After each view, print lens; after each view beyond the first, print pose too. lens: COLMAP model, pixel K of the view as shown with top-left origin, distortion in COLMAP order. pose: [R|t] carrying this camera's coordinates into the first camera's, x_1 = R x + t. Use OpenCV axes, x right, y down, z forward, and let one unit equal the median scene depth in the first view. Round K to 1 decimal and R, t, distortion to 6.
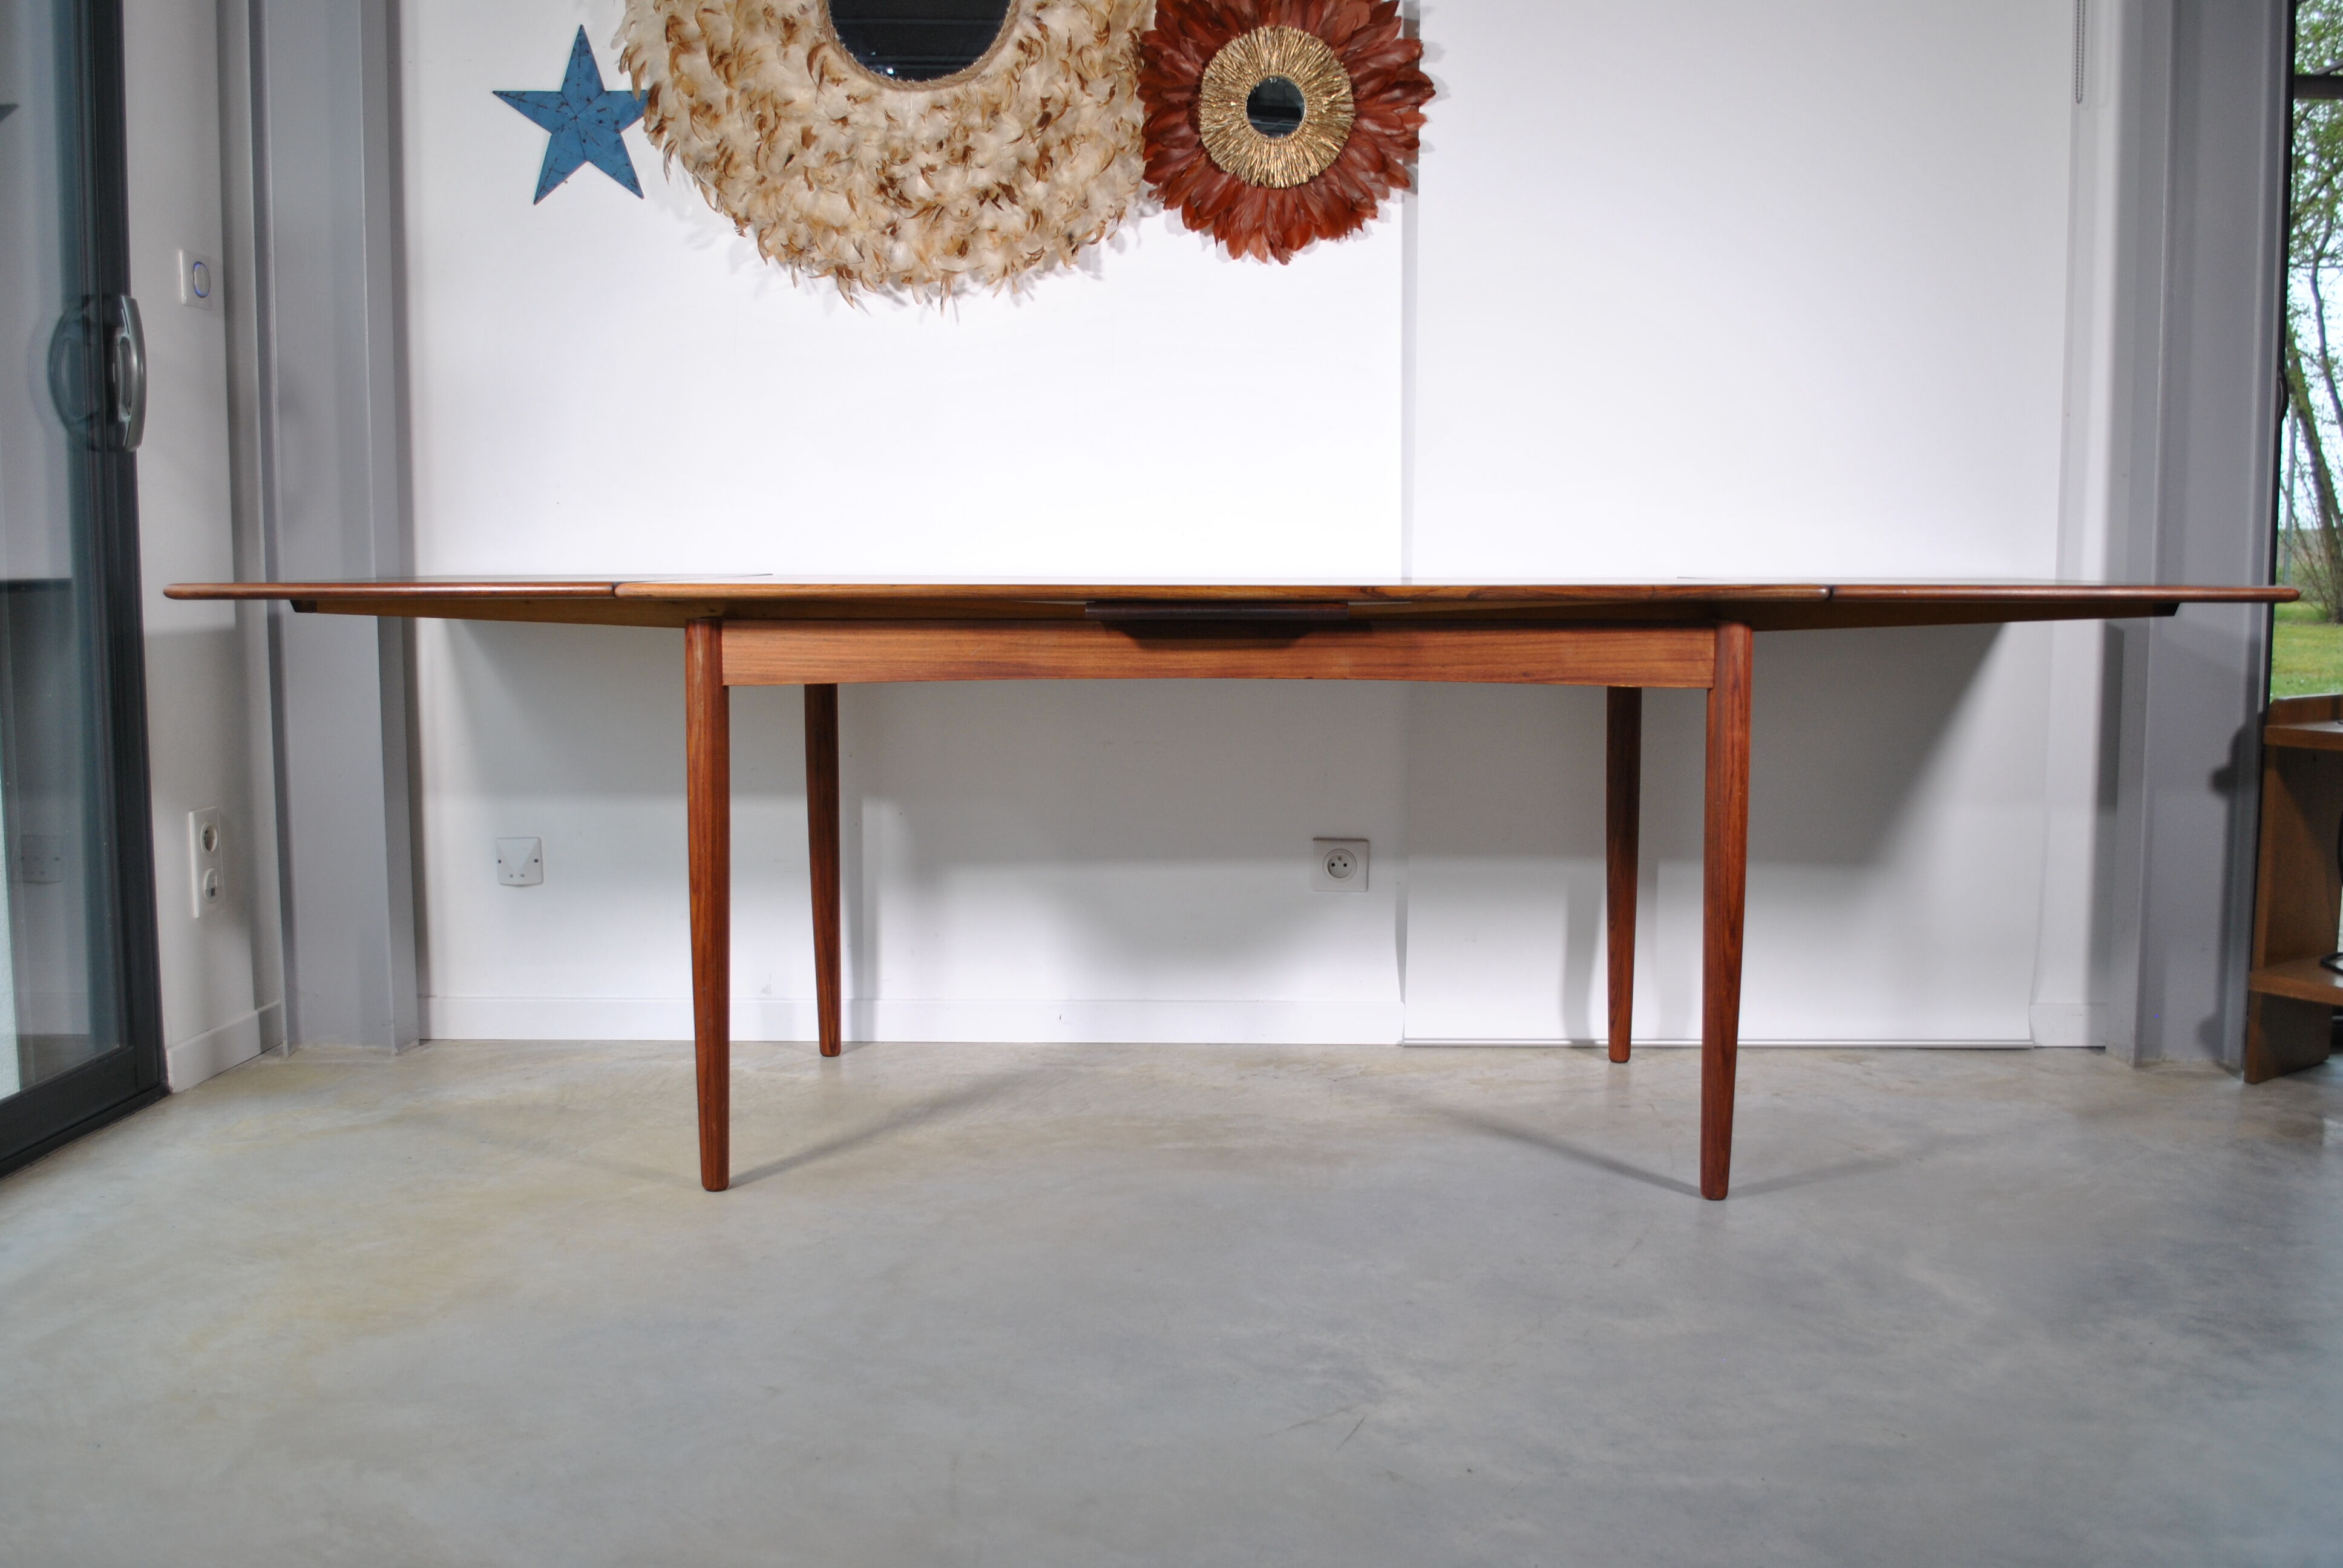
lens RADIAL K [[2088.5, 0, 1173.1], [0, 2088.5, 783.0], [0, 0, 1]] dist [-0.077804, 0.018345]
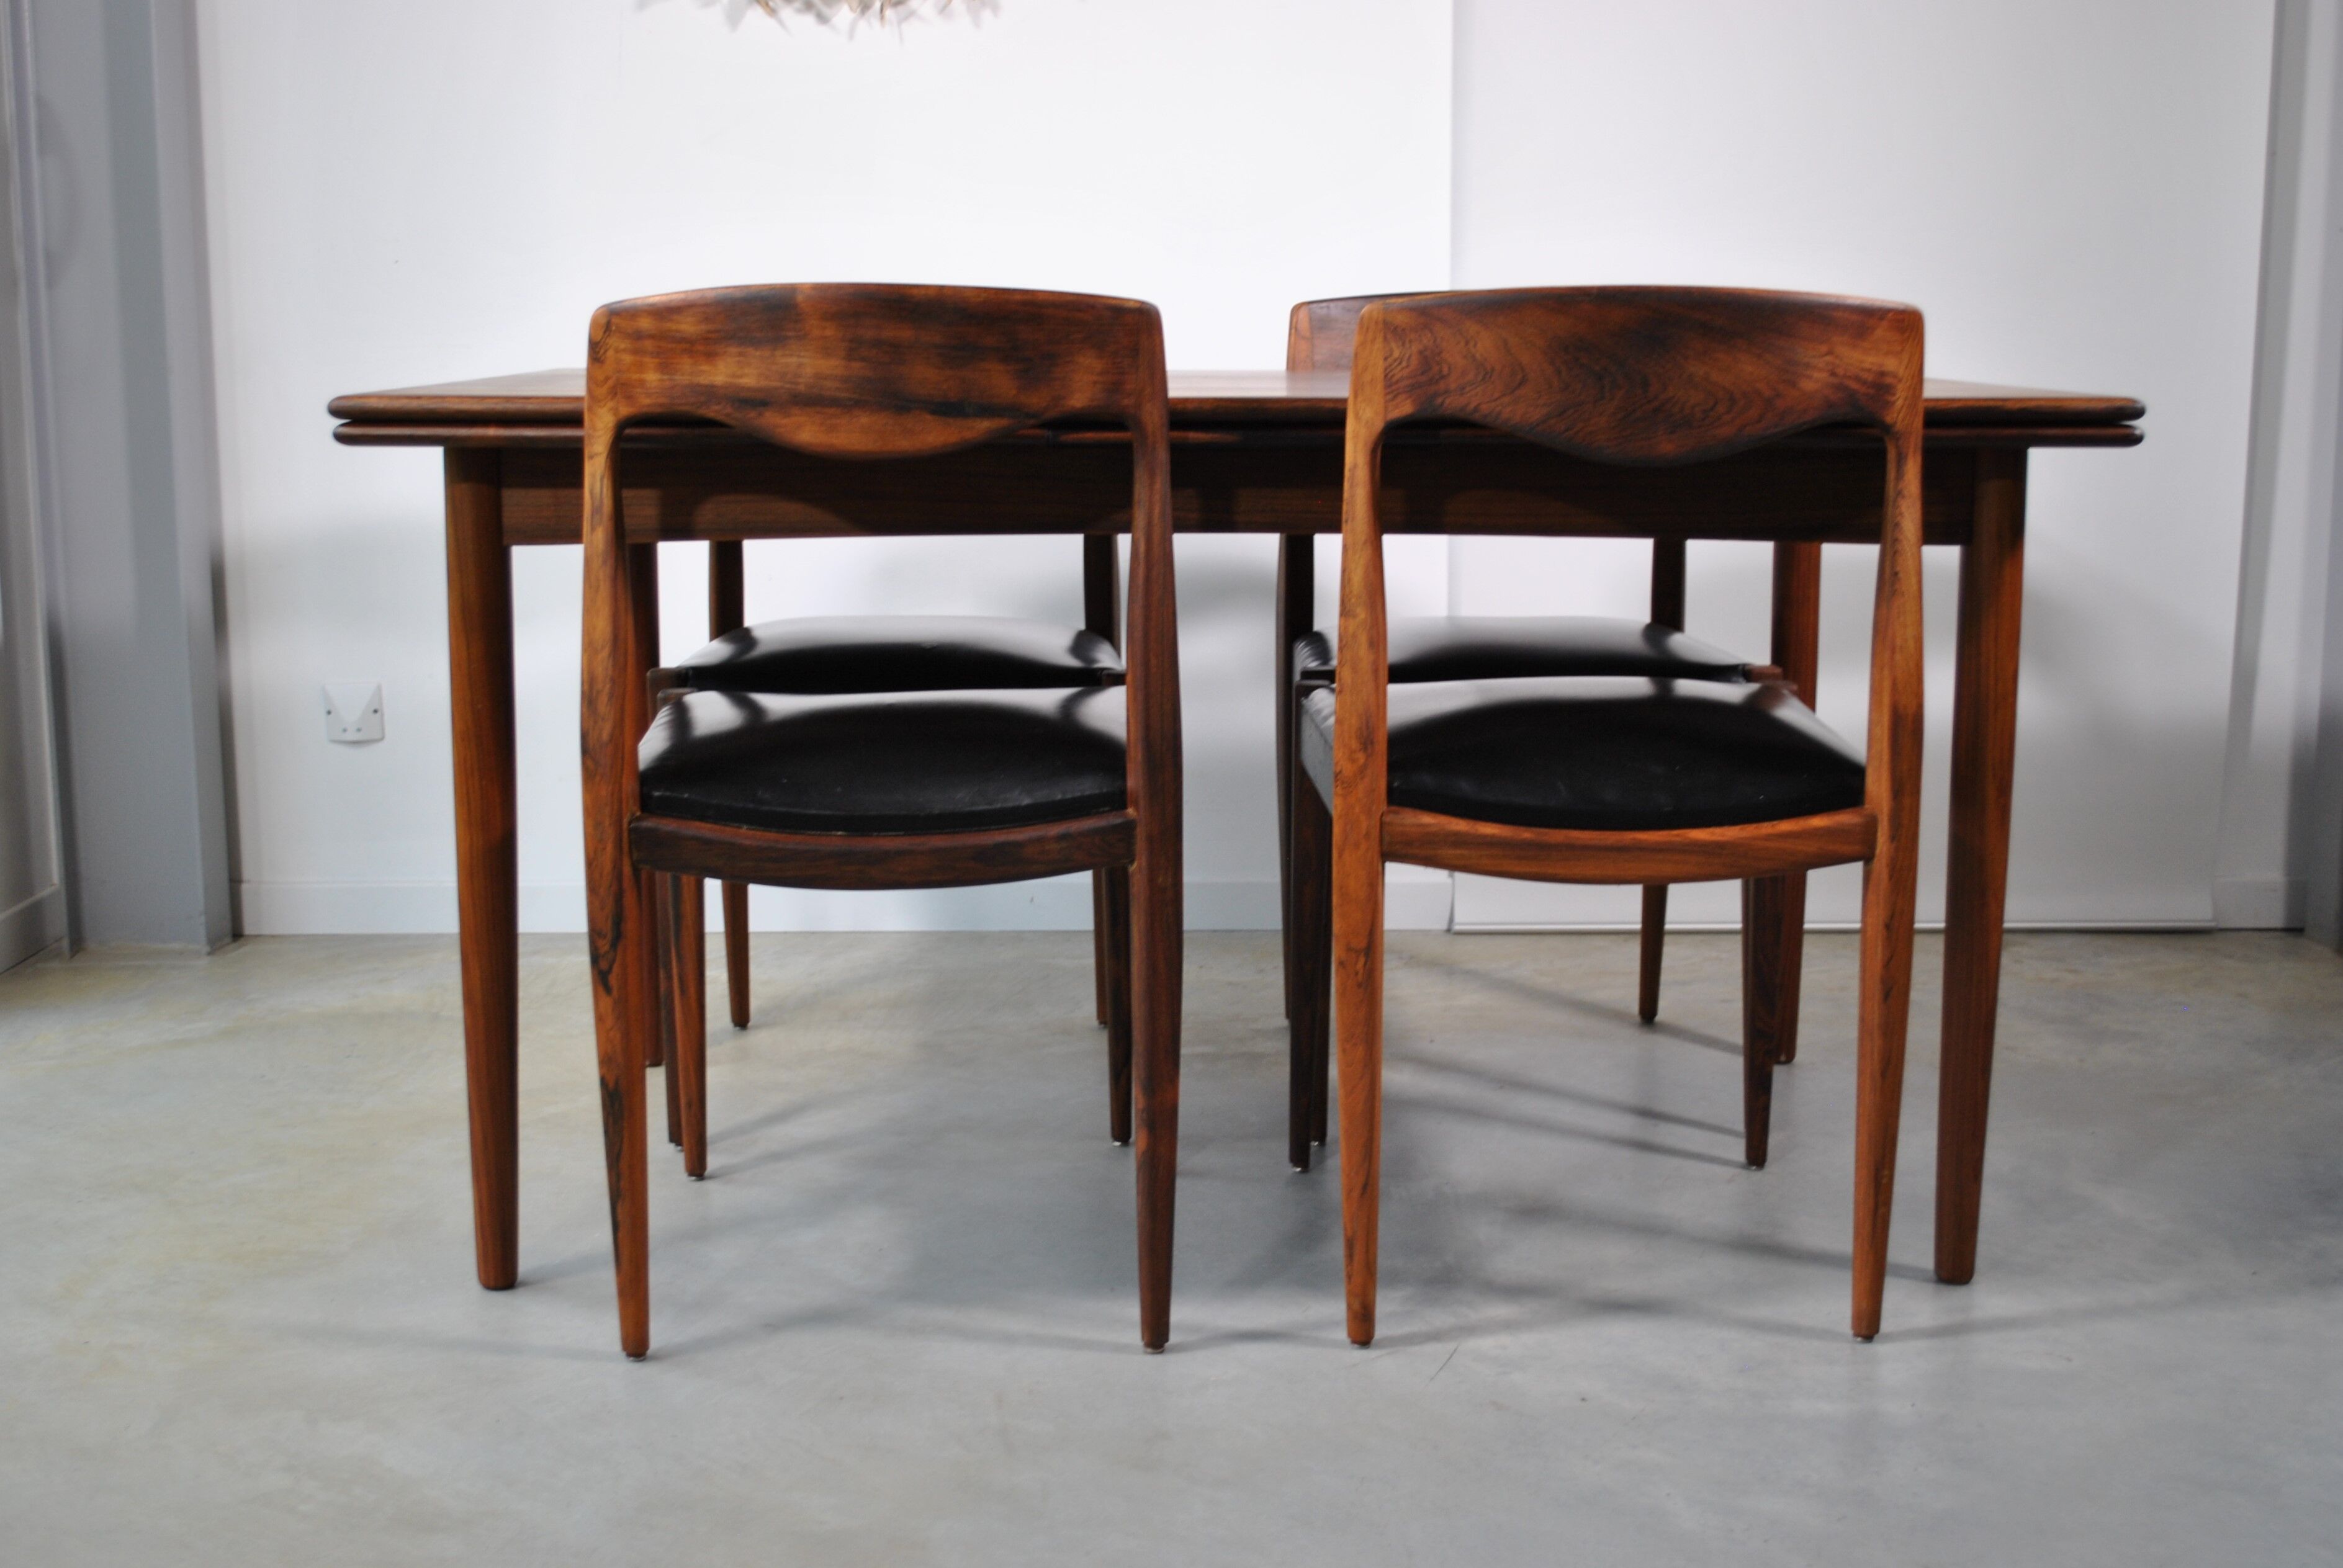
lens RADIAL K [[2802.6, 0, 1172.6], [0, 2802.6, 776.8], [0, 0, 1]] dist [-0.052741, 0.018663]
pose [[0.999292, -0.005801, 0.037166, -0.041767], [0.003389, 0.997902, 0.064660, -0.006306], [-0.037463, -0.064489, 0.997215, -0.093473]]
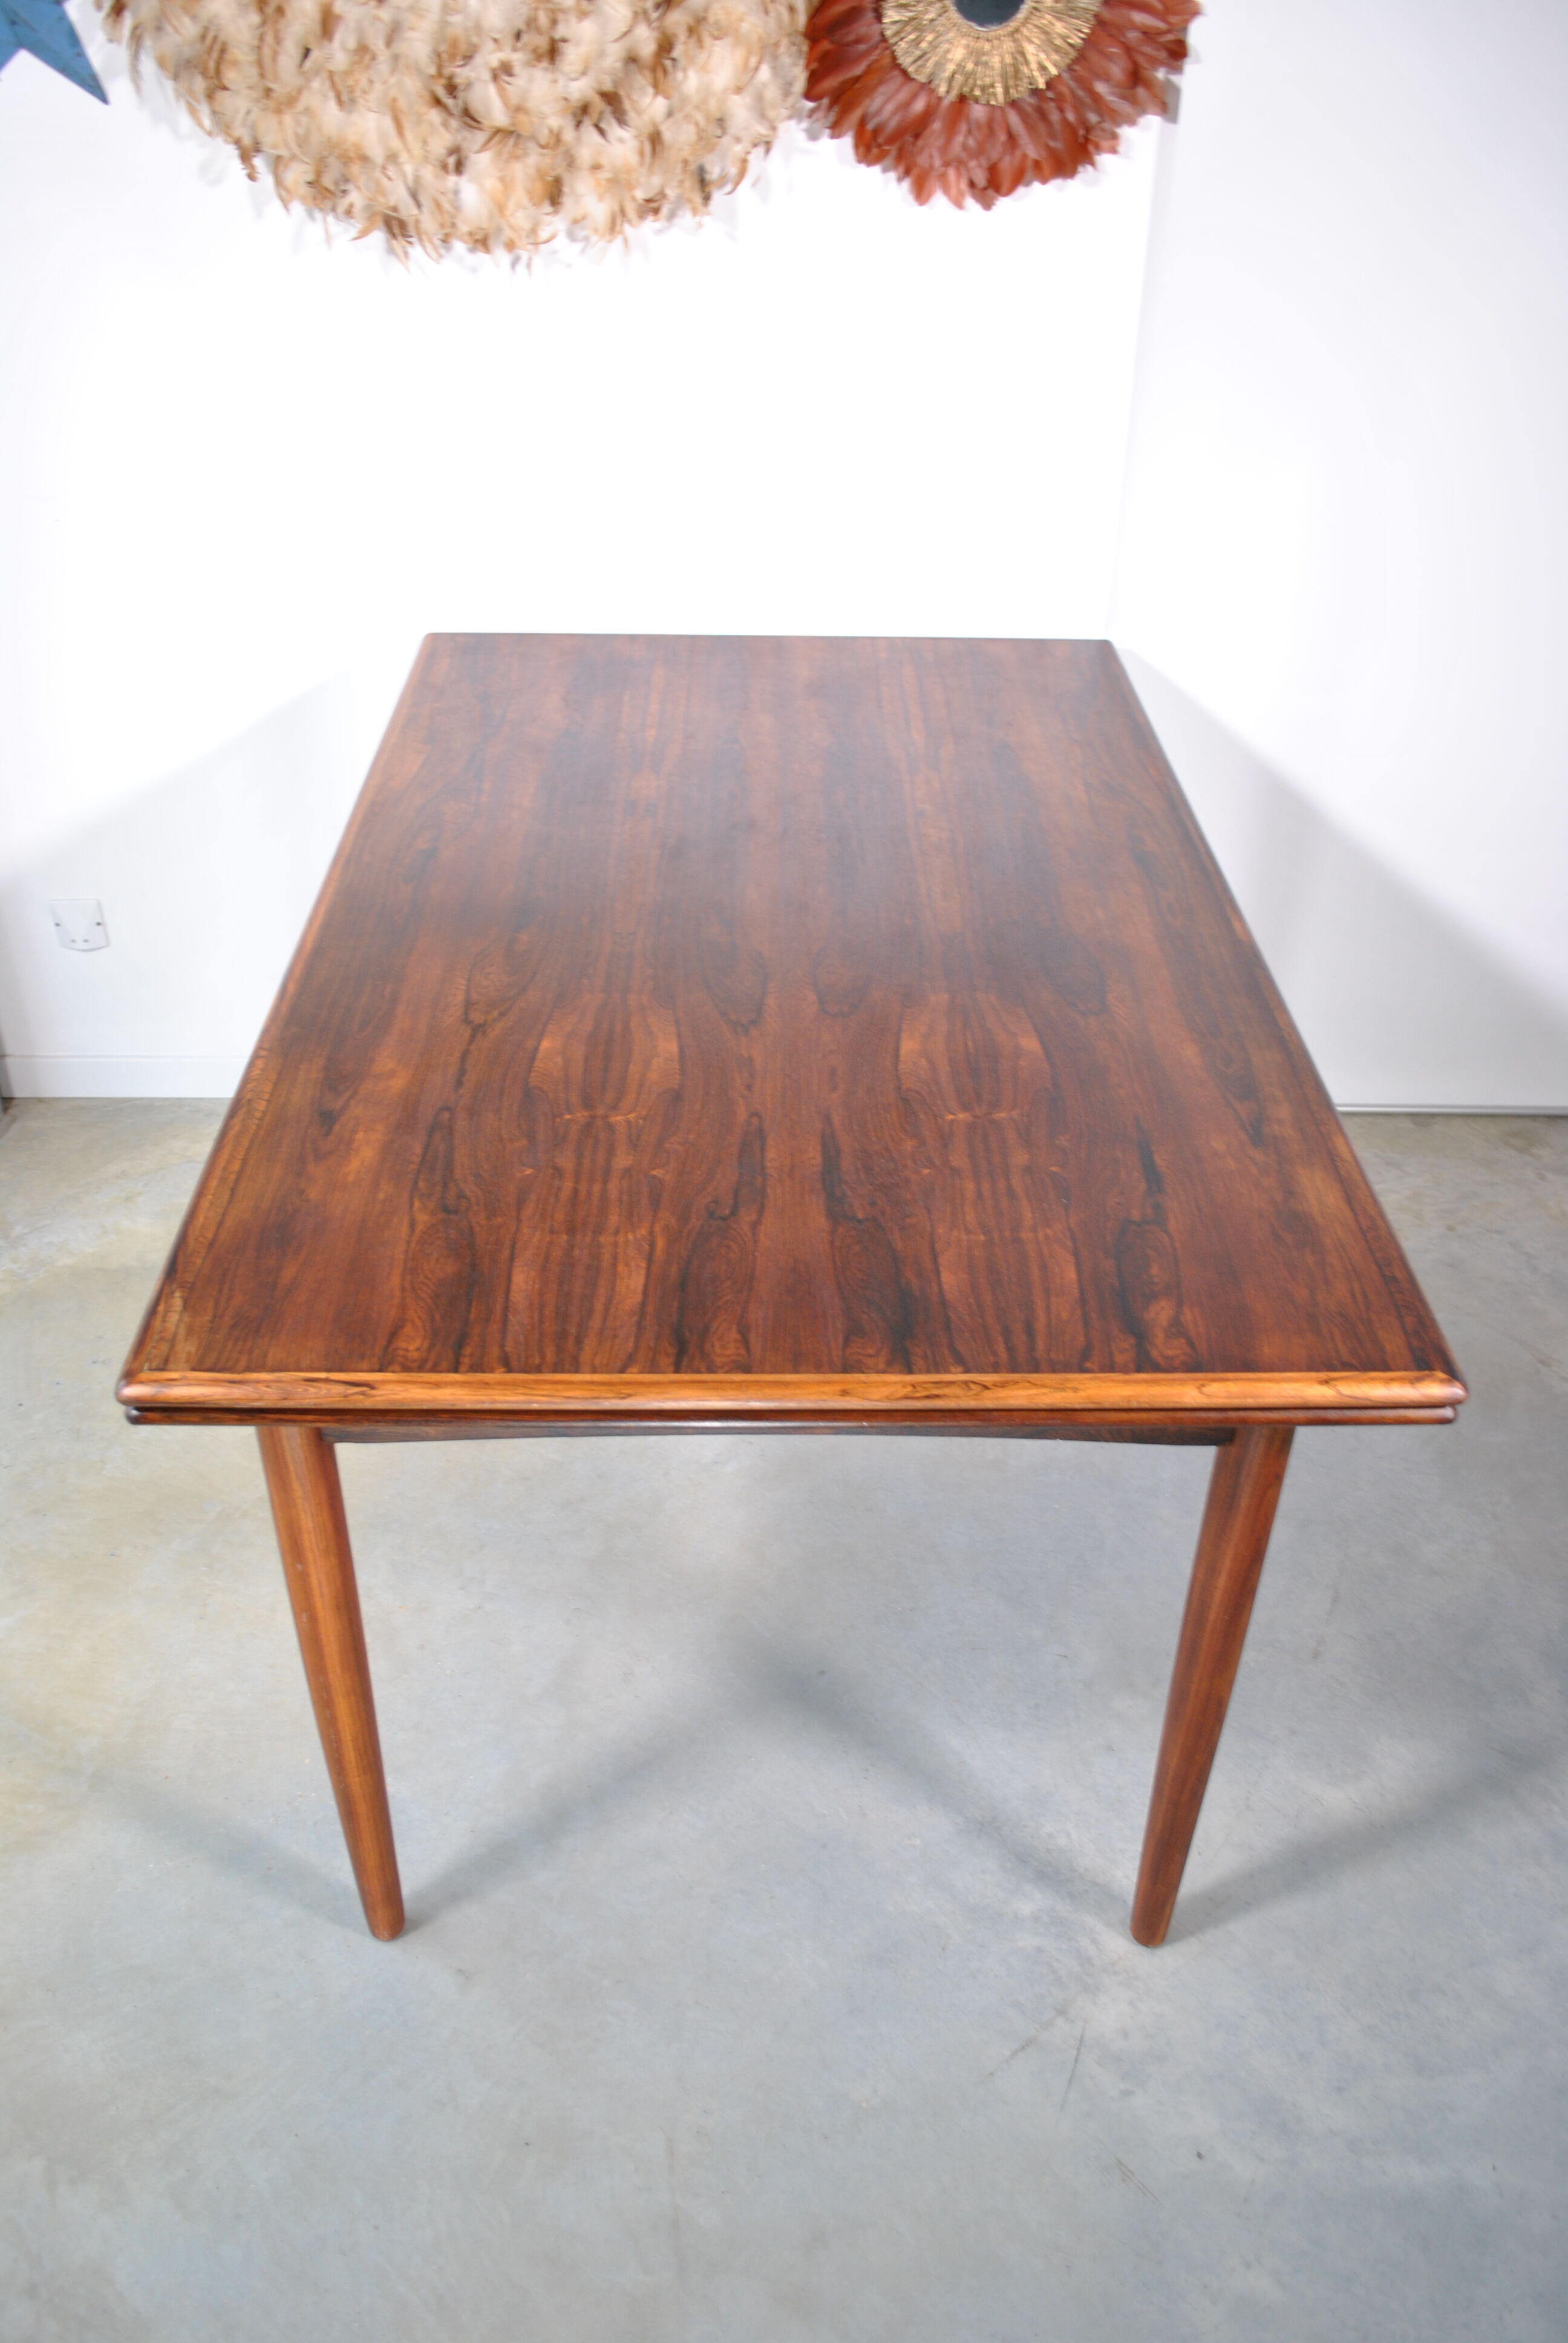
lens RADIAL K [[1850.0, 0, 771.2], [0, 1850.0, 1169.5], [0, 0, 1]] dist [-0.085522, 0.015974]
pose [[0.999541, -0.004786, 0.029916, -0.045677], [-0.010474, 0.871973, 0.489441, -0.270469], [-0.028428, -0.489530, 0.871523, 0.273378]]
